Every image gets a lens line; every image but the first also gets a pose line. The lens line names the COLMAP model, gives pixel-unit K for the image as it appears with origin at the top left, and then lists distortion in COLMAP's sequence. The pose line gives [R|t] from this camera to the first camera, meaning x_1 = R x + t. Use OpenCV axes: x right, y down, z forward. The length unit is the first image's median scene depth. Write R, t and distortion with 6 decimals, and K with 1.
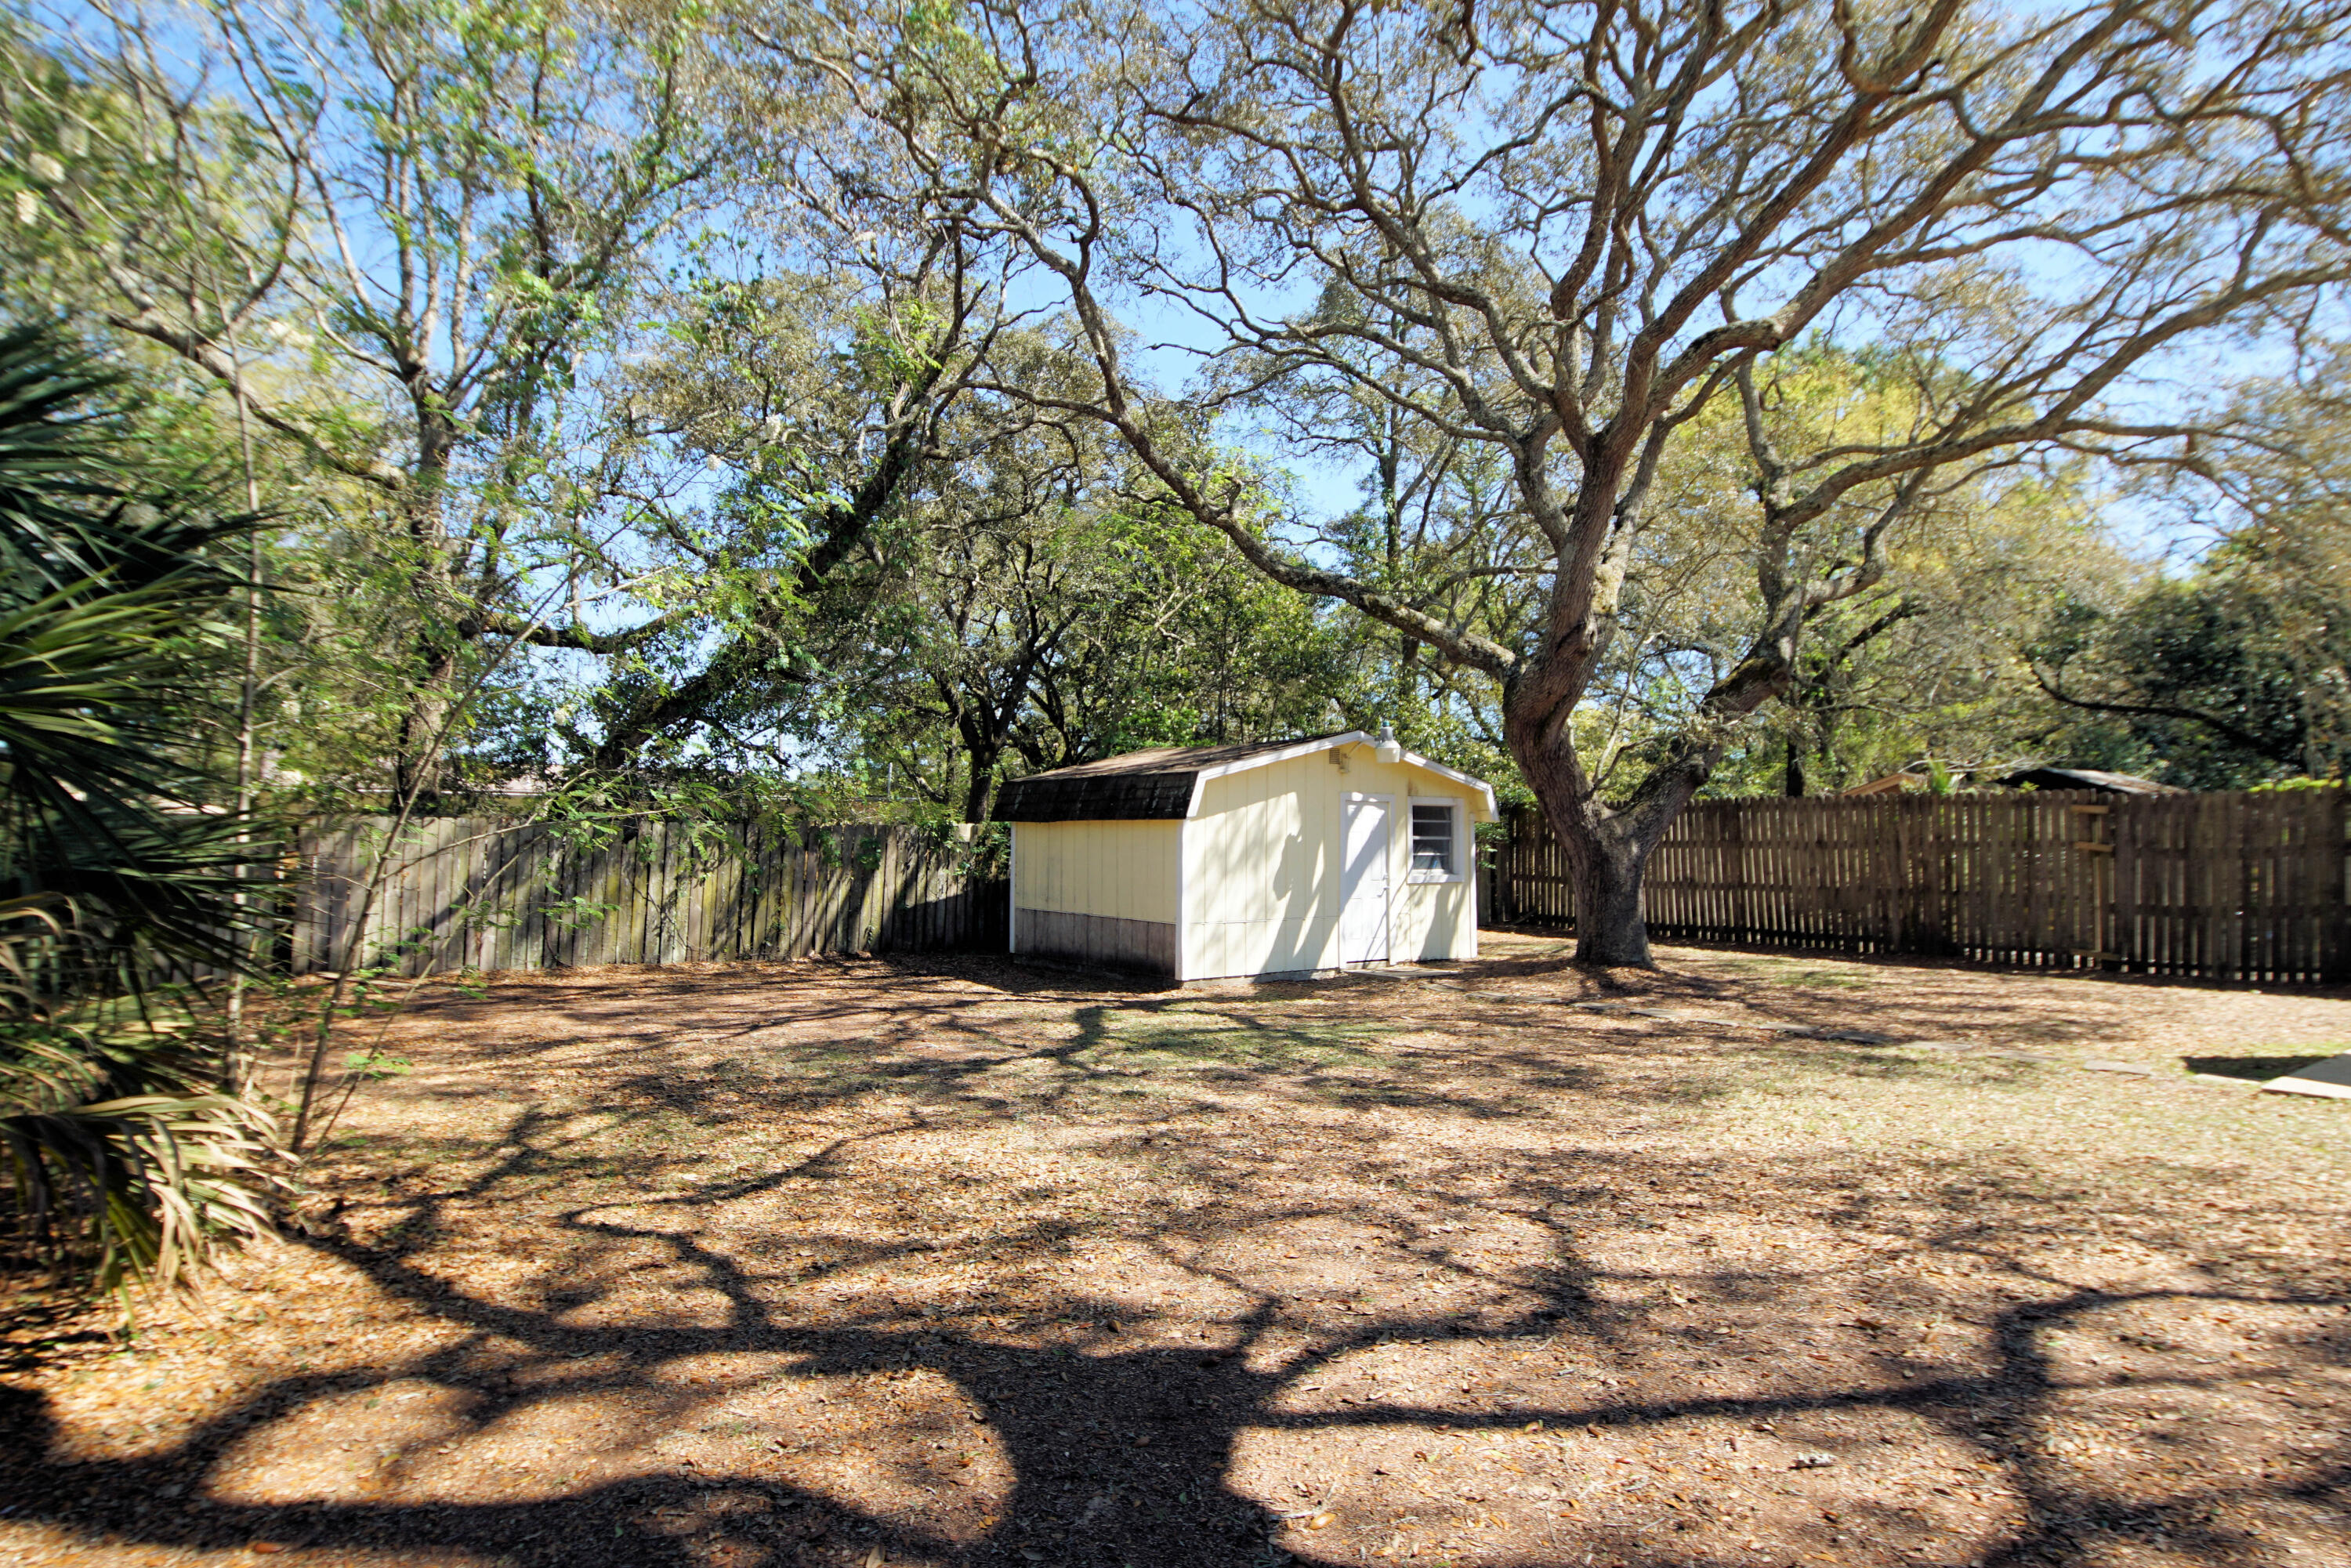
lens RADIAL K [[1256.1, 0, 1157.6], [0, 1256.1, 764.4], [0, 0, 1]] dist [0.032169, -0.029352]
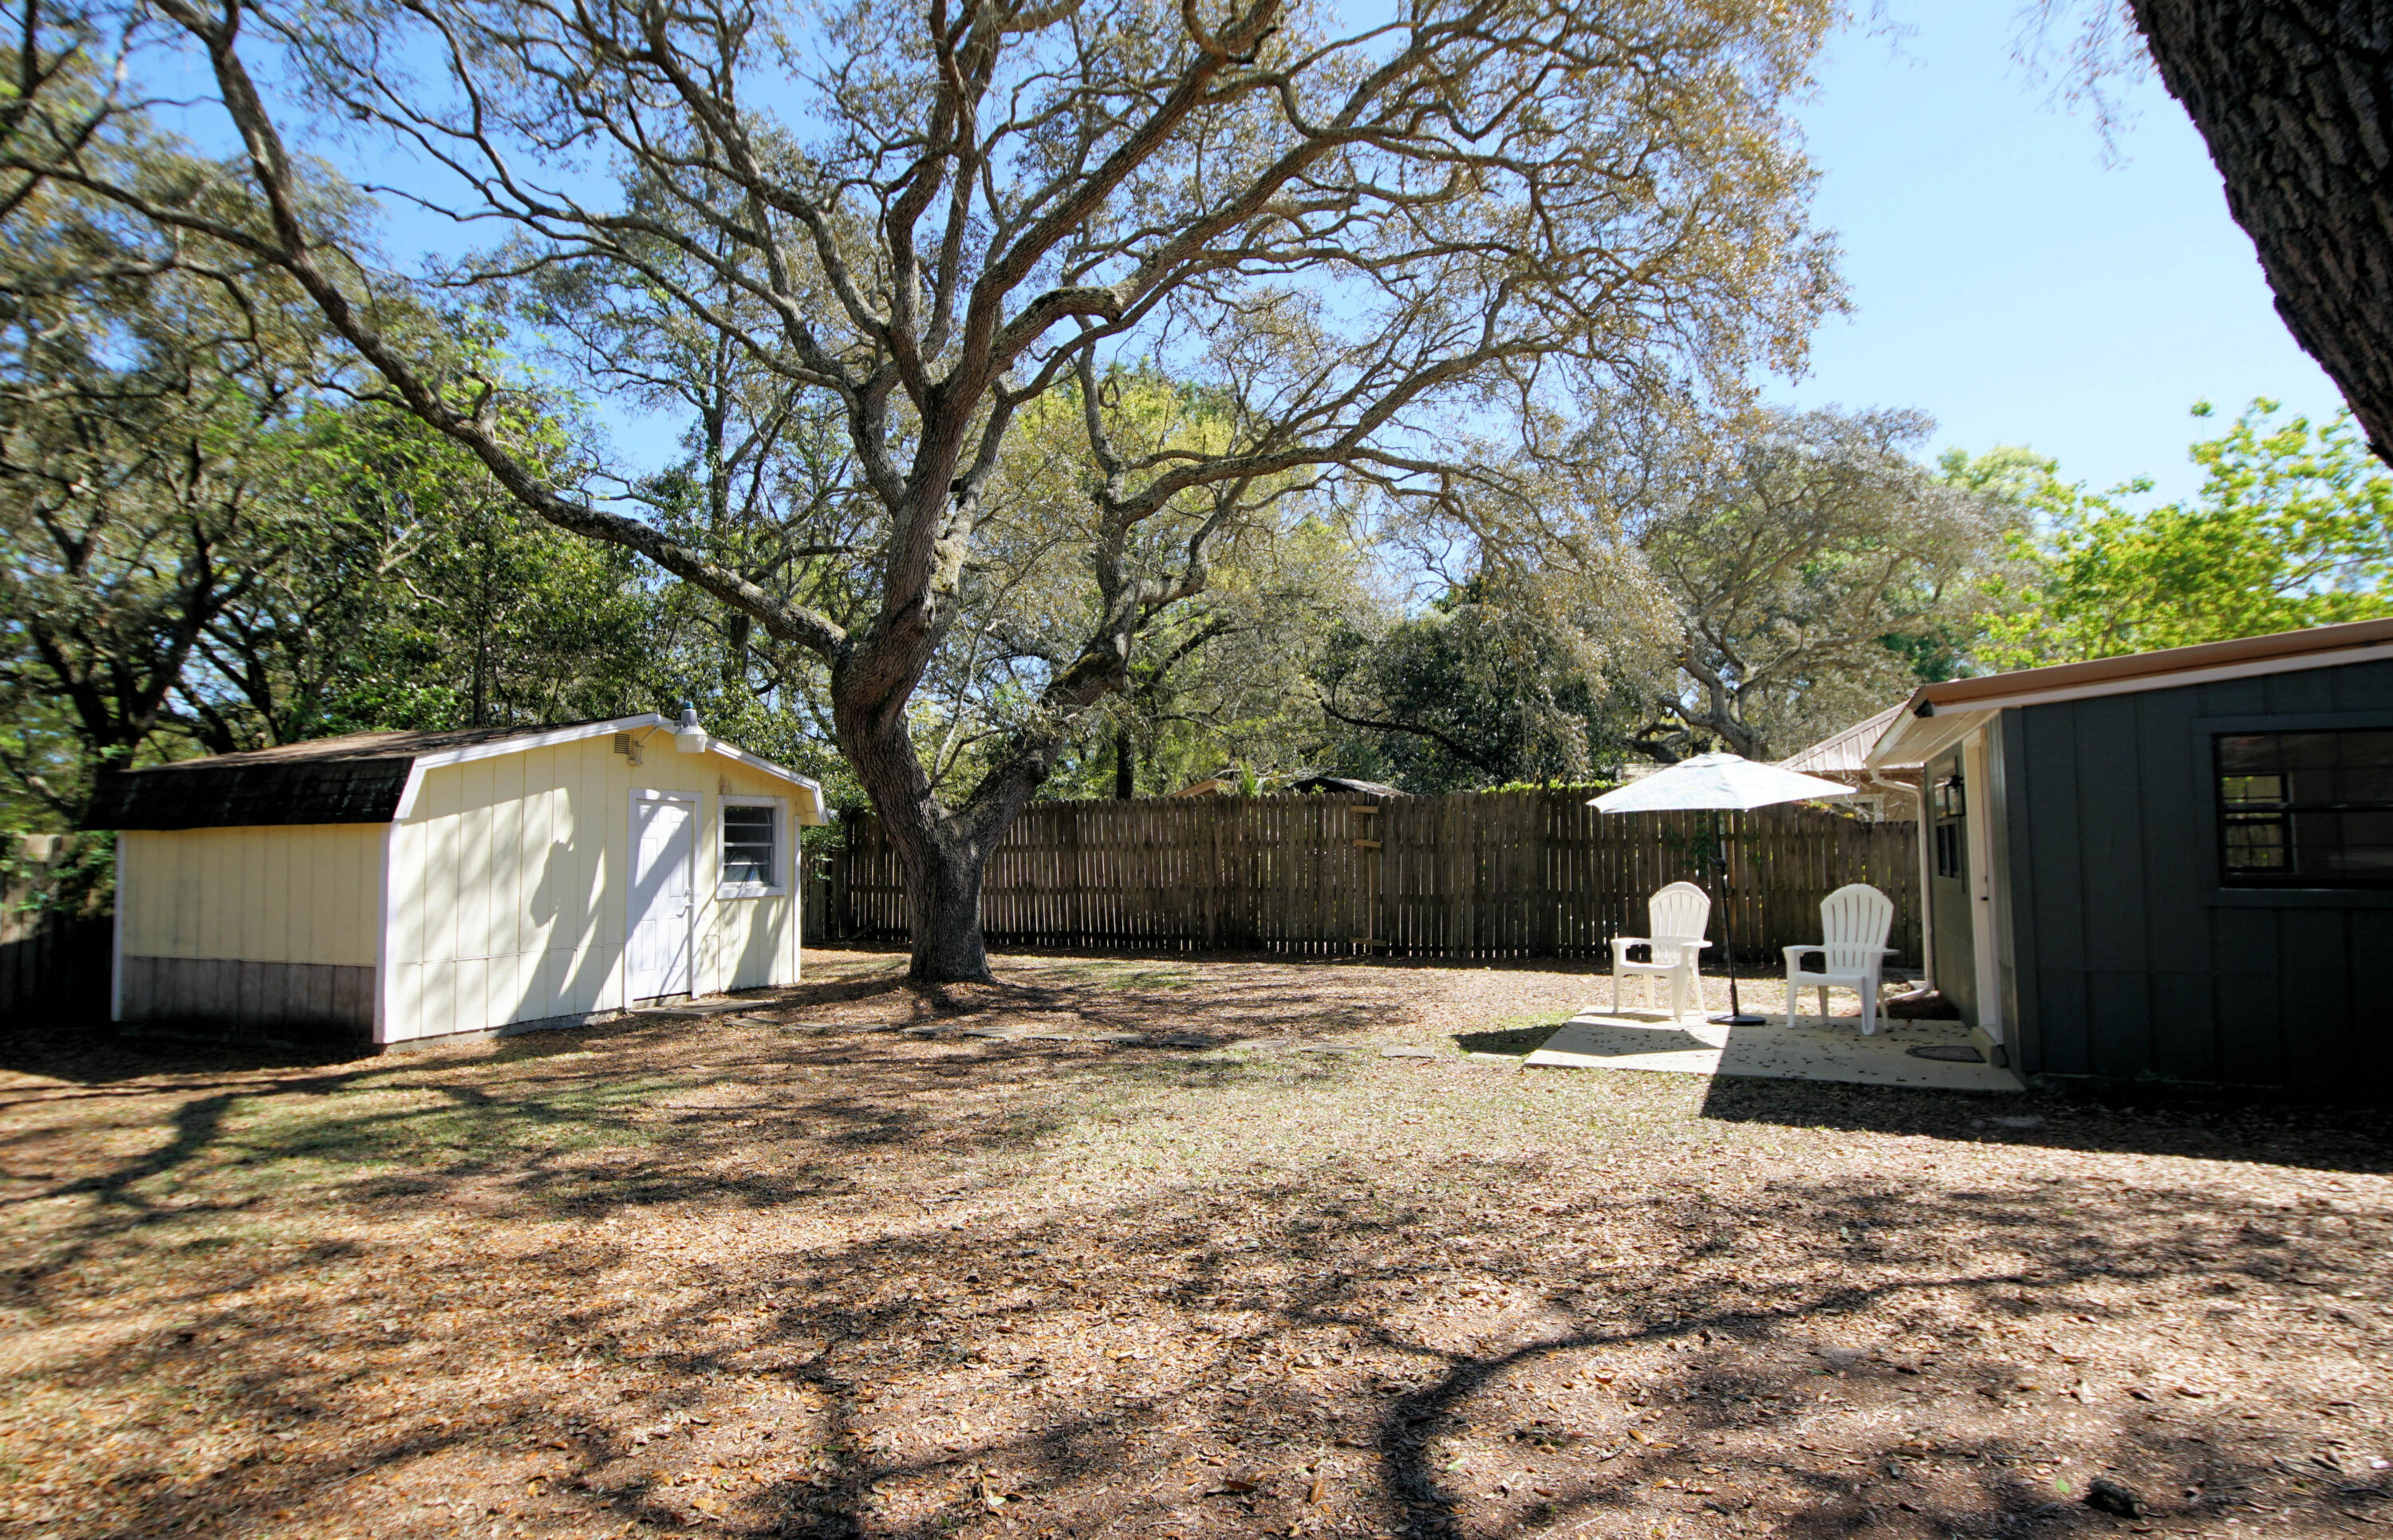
lens RADIAL K [[1301.0, 0, 1164.3], [0, 1301.0, 766.1], [0, 0, 1]] dist [0.031688, -0.029892]
pose [[0.877341, 0.014335, 0.479653, 0.044498], [-0.010970, 0.999892, -0.009817, 0.011982], [-0.479742, 0.003351, 0.877403, 0.101253]]
